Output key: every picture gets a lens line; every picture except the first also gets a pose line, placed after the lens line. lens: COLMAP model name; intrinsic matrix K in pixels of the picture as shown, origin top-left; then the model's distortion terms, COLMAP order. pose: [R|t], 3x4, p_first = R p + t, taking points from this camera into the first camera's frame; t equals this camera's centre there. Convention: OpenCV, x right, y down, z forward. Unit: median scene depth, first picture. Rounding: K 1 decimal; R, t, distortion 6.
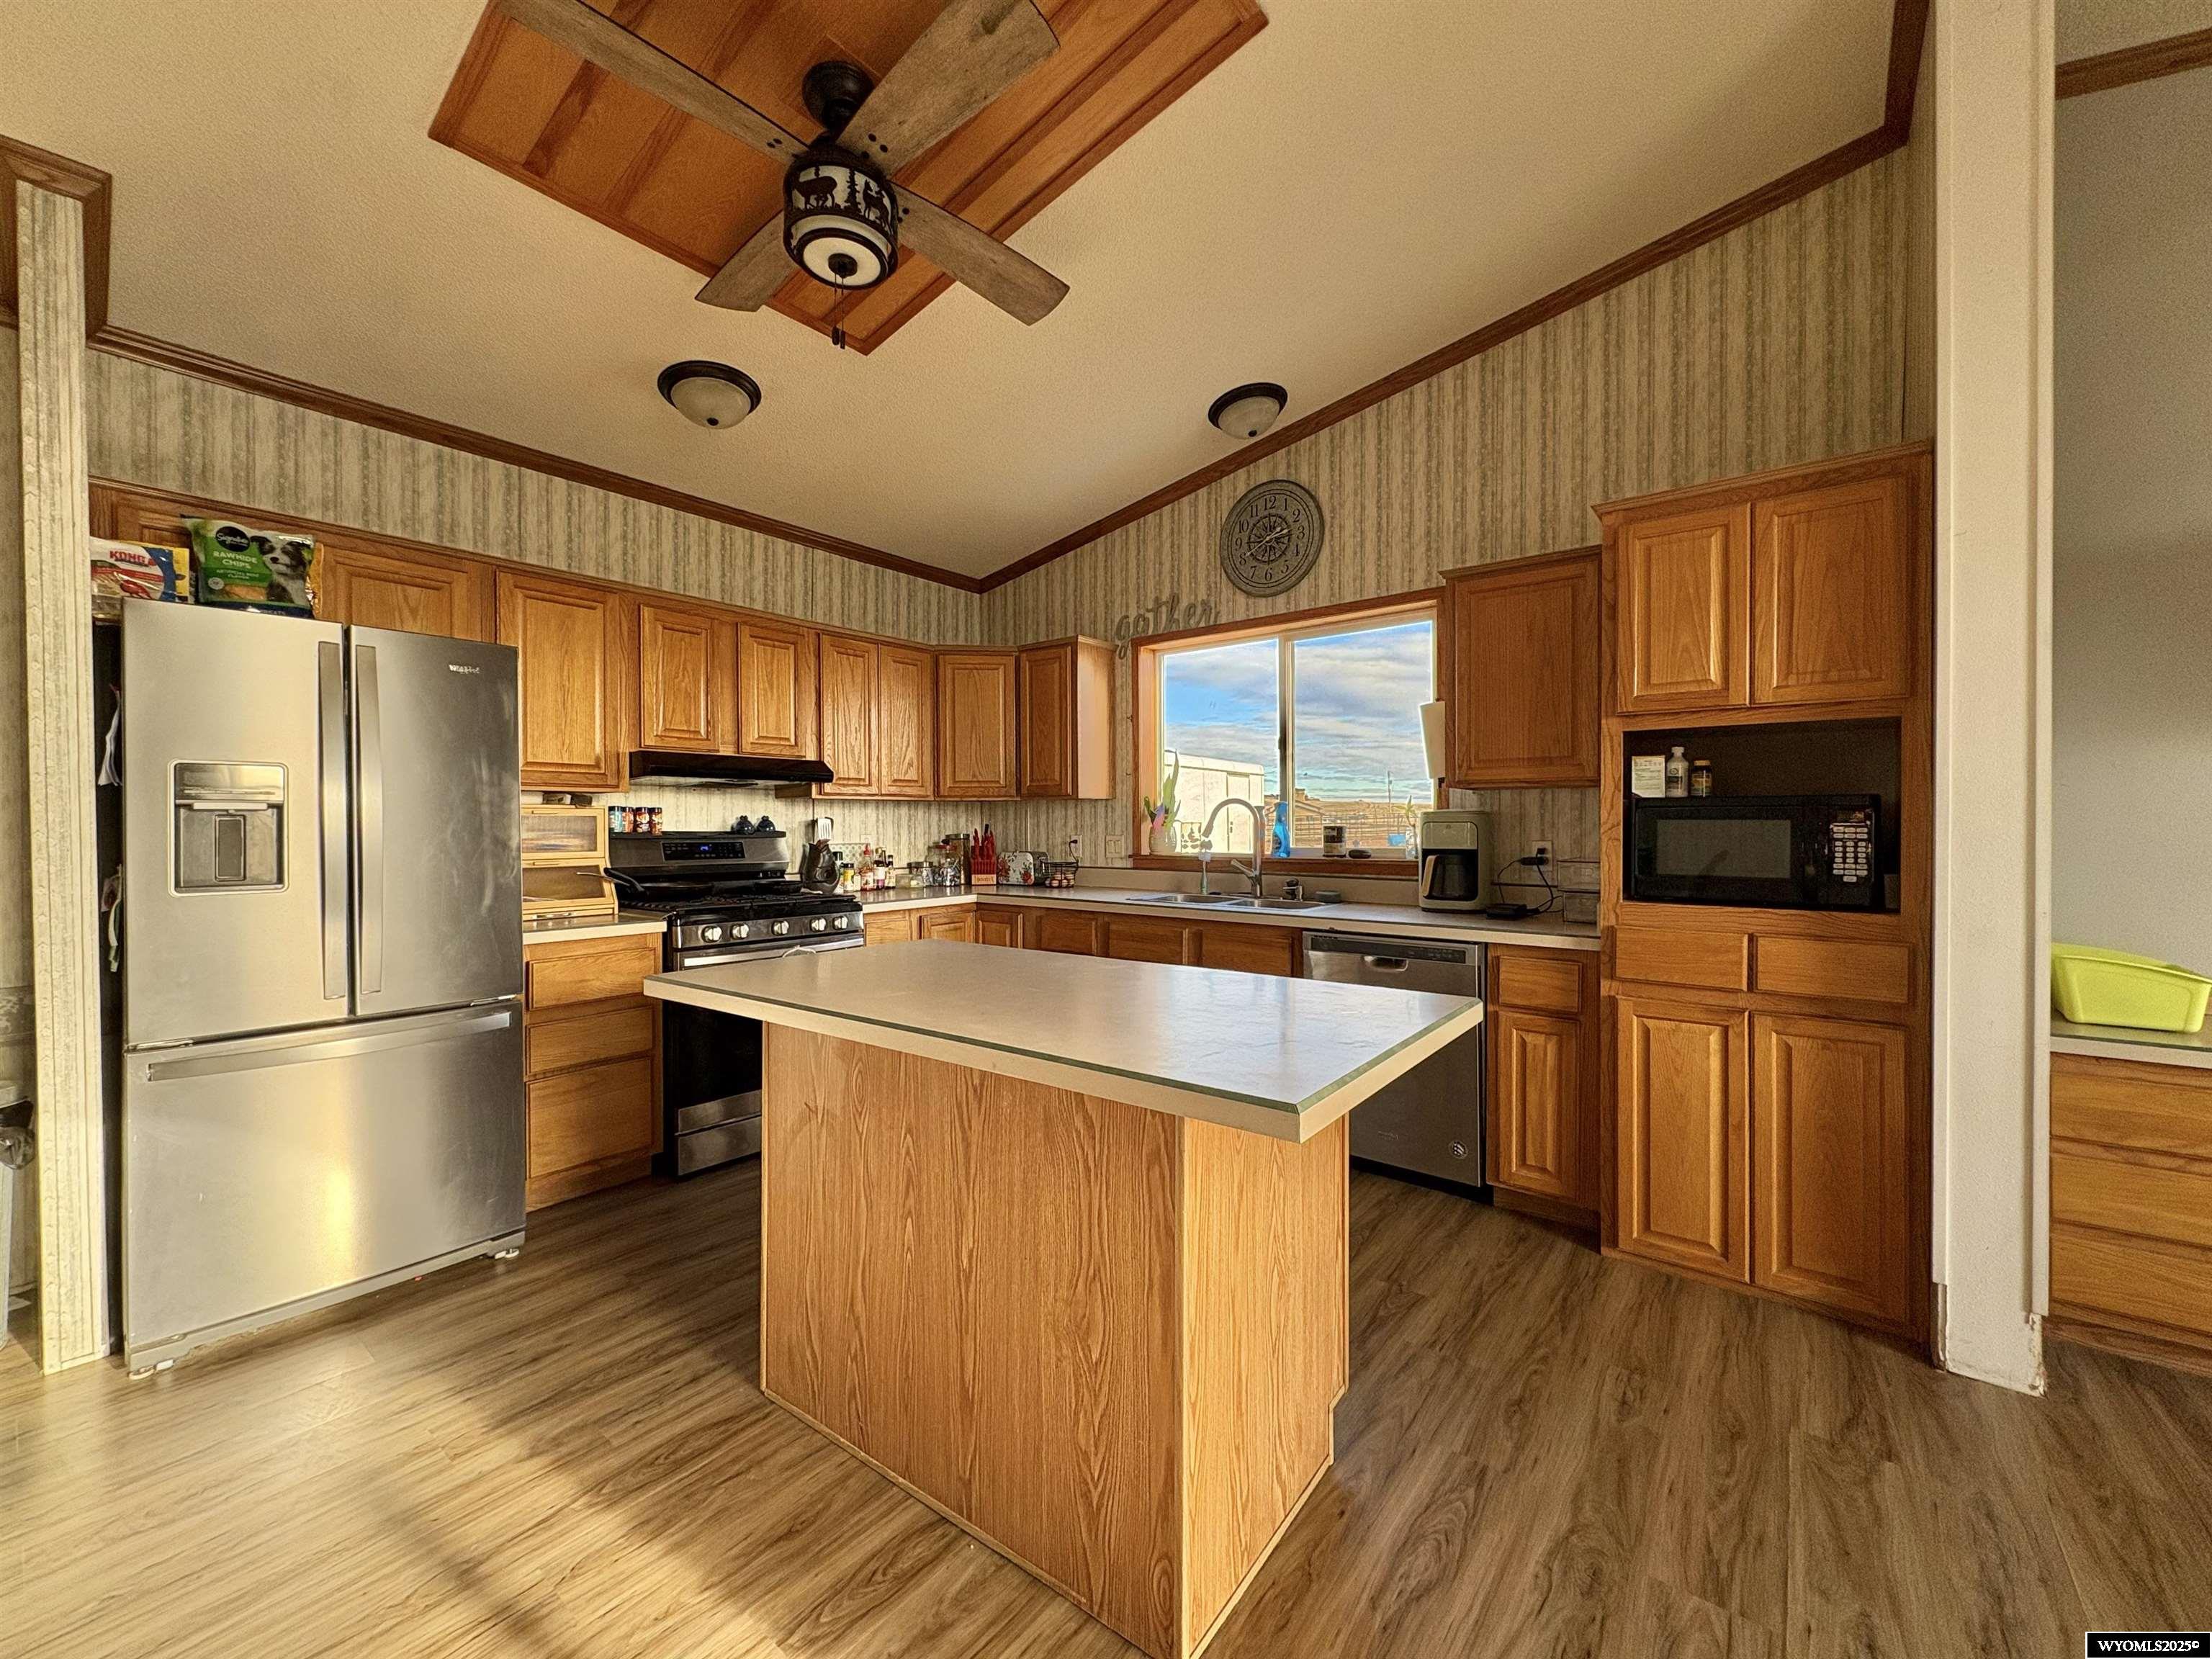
lens RADIAL K [[879.2, 0, 1109.9], [0, 879.2, 826.9], [0, 0, 1]] dist [-0.001281, 0.000695]
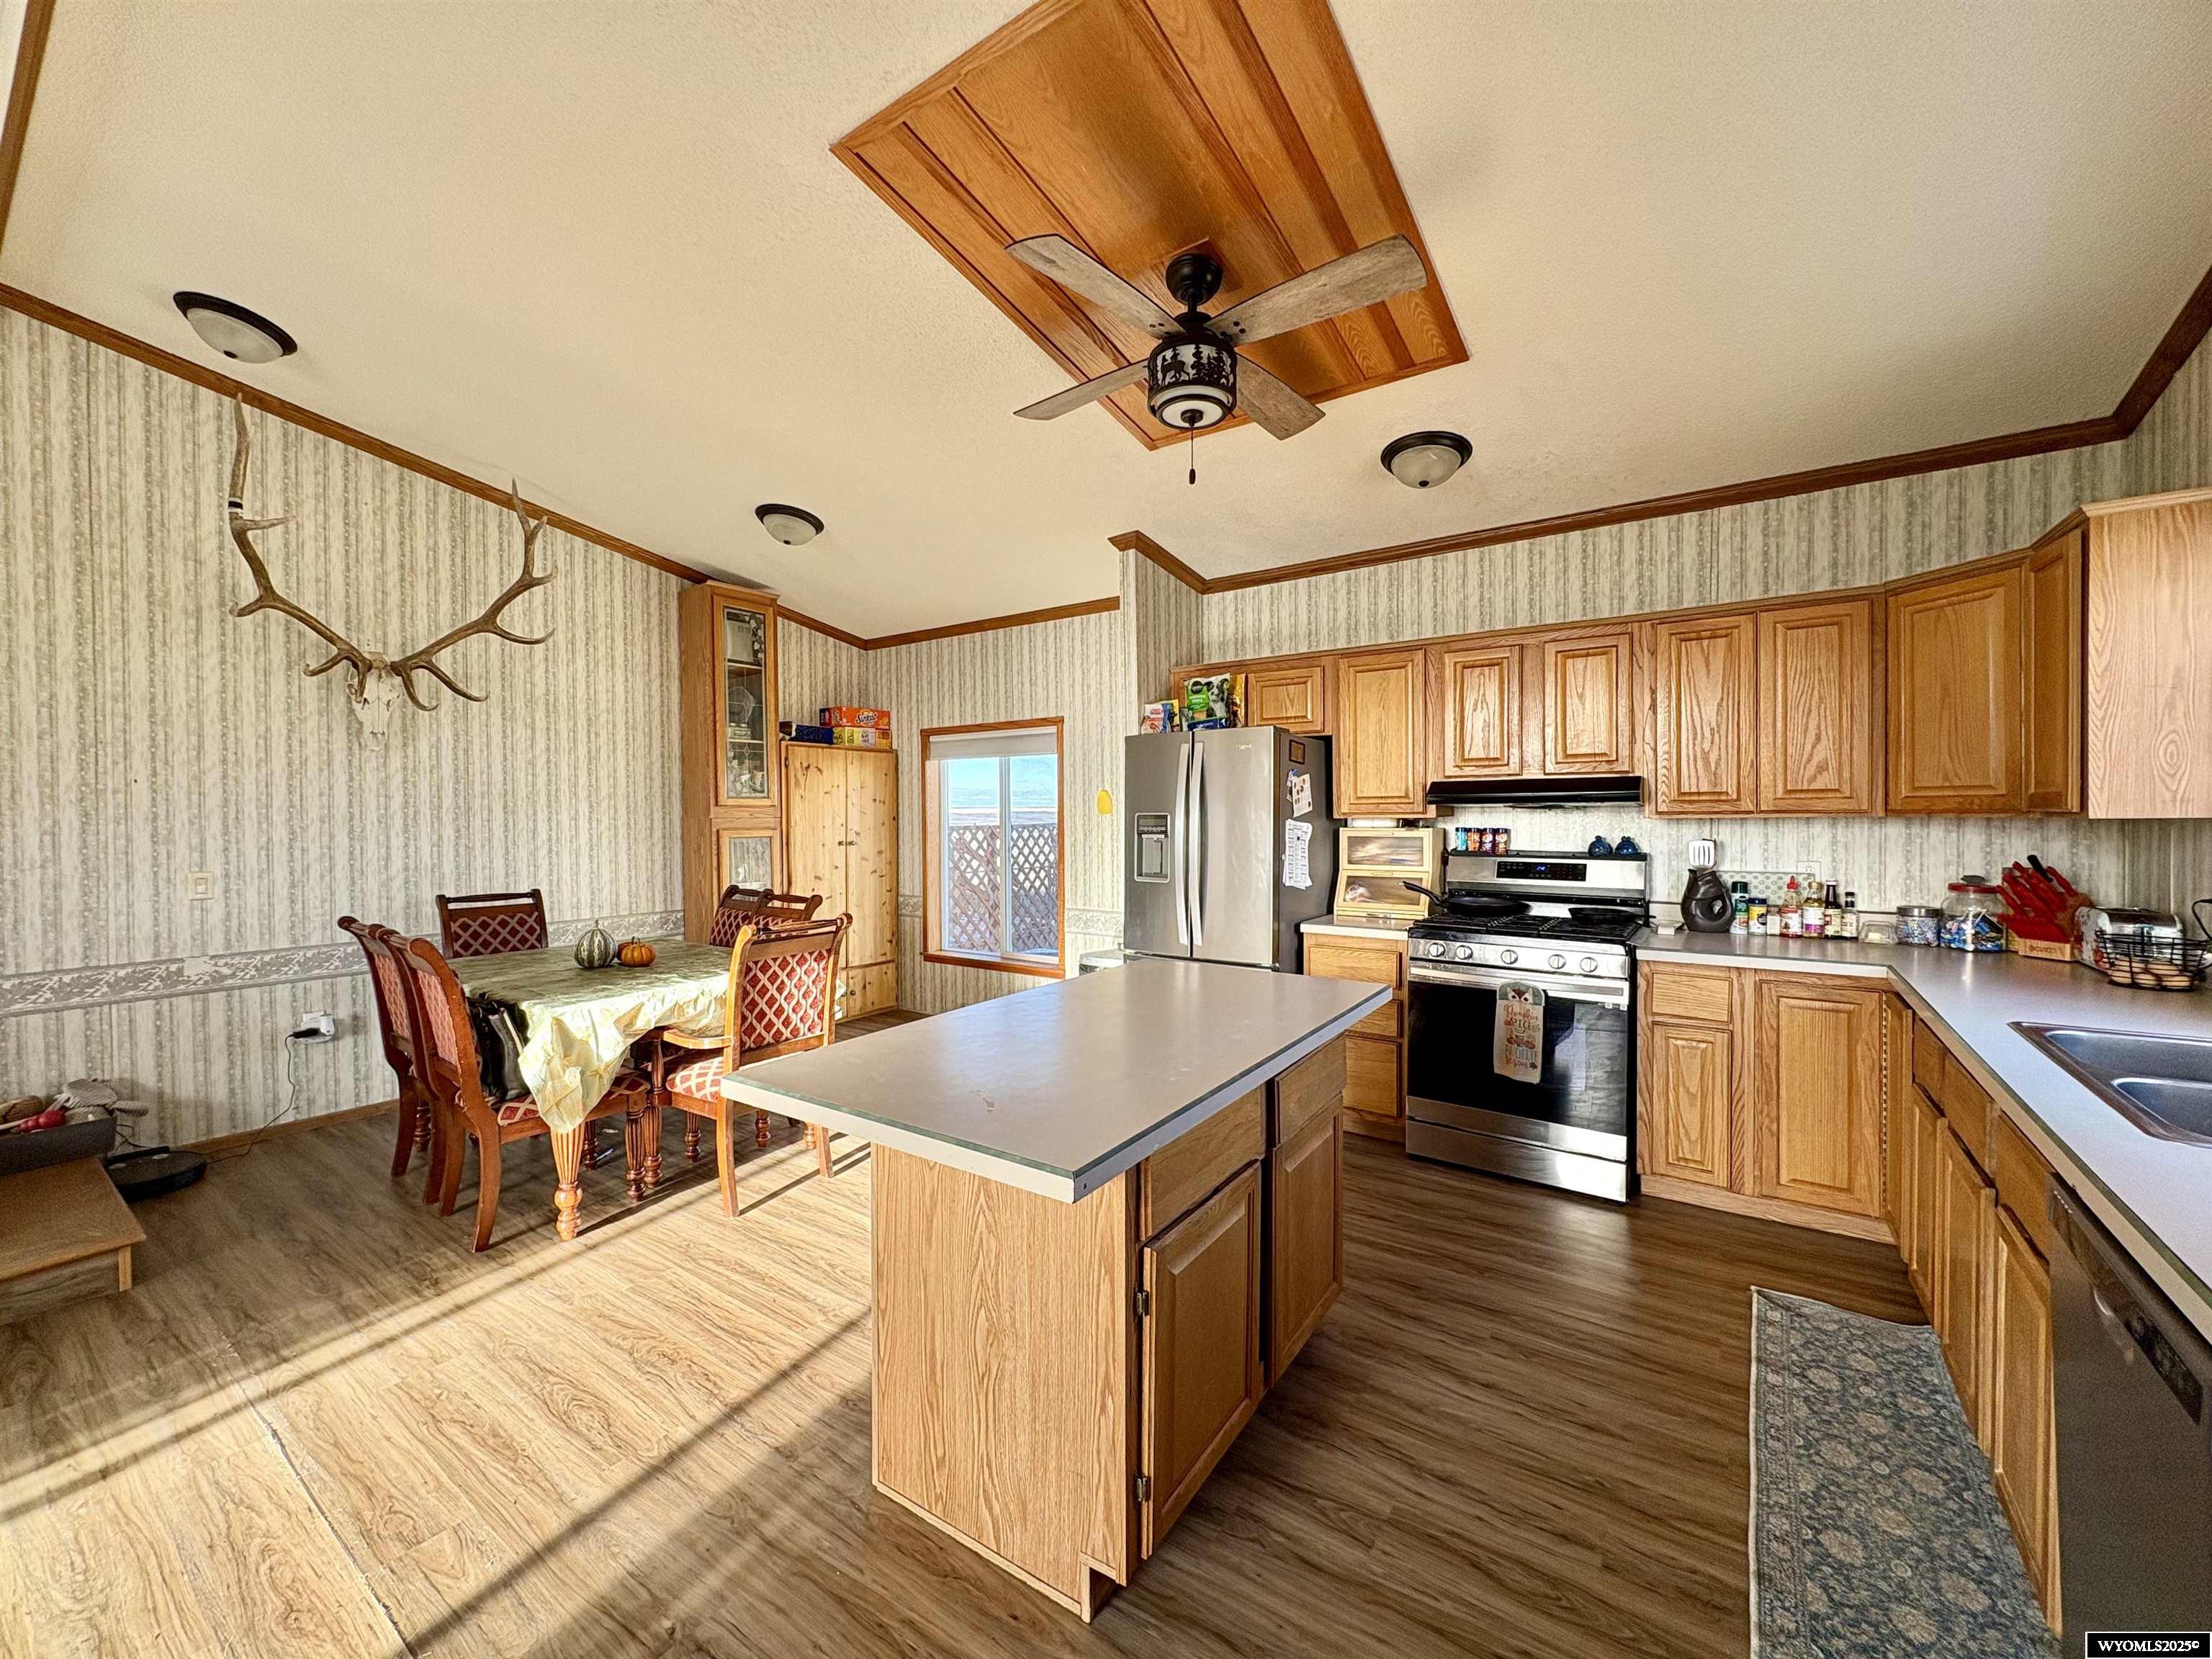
lens RADIAL K [[879.2, 0, 1106.9], [0, 879.2, 826.6], [0, 0, 1]] dist [-0.001281, 0.000695]
pose [[0.049601, 0.022741, -0.998510, 0.641288], [0.006730, 0.999710, 0.023103, -0.062159], [0.998746, -0.007866, 0.049434, 0.556073]]
